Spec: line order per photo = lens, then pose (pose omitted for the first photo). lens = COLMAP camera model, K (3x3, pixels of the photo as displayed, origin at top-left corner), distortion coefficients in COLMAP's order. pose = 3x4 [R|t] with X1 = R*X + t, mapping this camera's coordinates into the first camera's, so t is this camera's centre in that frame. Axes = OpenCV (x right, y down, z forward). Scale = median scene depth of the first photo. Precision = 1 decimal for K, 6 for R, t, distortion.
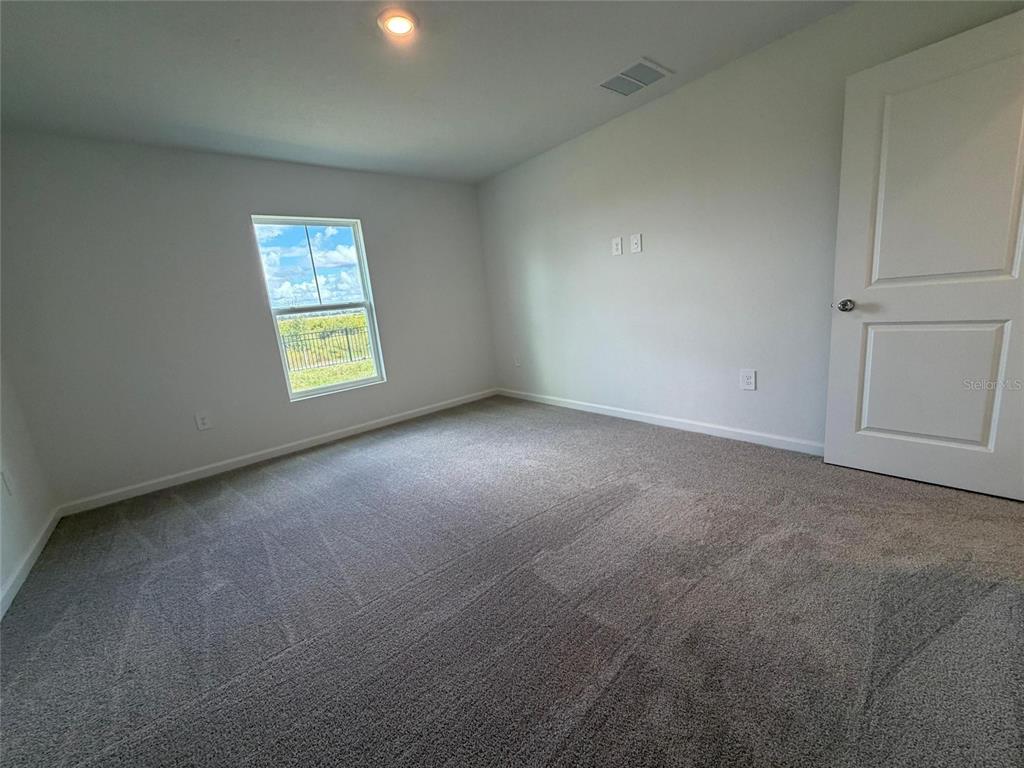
lens RADIAL K [[411.4, 0, 512.0], [0, 411.4, 384.0], [0, 0, 1]] dist [-0.000996, -0.000027]
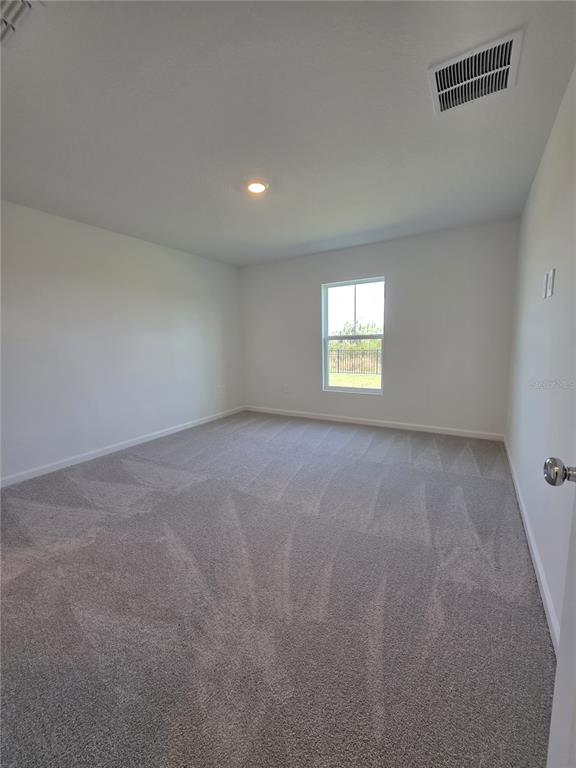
lens RADIAL K [[308.6, 0, 286.5], [0, 308.6, 383.3], [0, 0, 1]] dist [-0.000996, -0.000027]
pose [[0.325808, 0.222442, -0.918895, 0.555954], [-0.211726, 0.964409, 0.158389, -0.147535], [0.921423, 0.142950, 0.361309, 0.378184]]
